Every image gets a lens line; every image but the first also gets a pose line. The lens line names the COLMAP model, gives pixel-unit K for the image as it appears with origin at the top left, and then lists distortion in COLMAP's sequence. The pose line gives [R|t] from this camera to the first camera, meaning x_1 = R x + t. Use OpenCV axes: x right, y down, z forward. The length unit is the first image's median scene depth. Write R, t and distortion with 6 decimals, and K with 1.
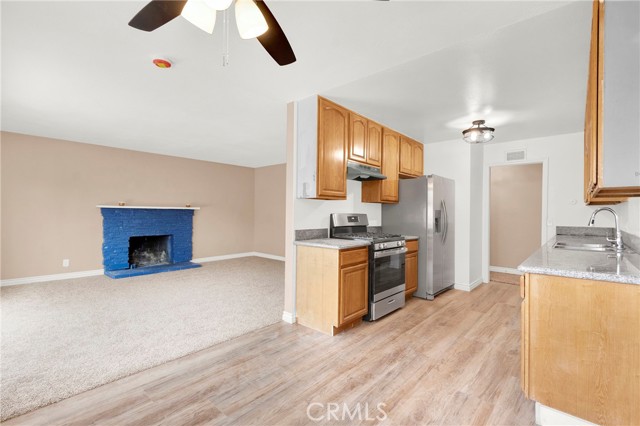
lens RADIAL K [[284.5, 0, 319.9], [0, 284.5, 213.8], [0, 0, 1]] dist [0.002116, -0.000324]
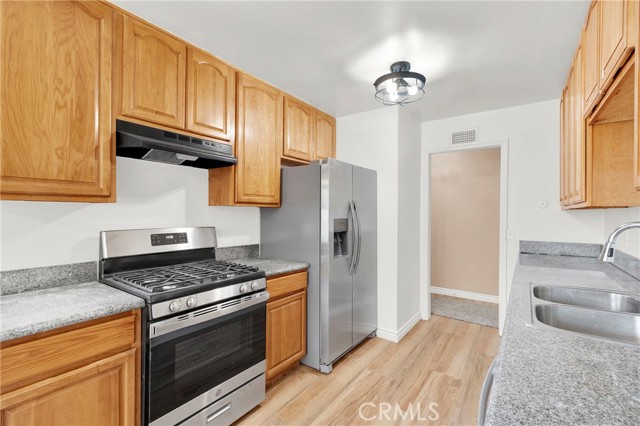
lens RADIAL K [[284.5, 0, 319.4], [0, 284.5, 212.5], [0, 0, 1]] dist [0.002116, -0.000324]
pose [[0.993843, -0.003486, 0.110741, 0.301974], [0.003506, 0.999994, 0.000014, -0.026253], [-0.110741, 0.000374, 0.993849, 0.406690]]
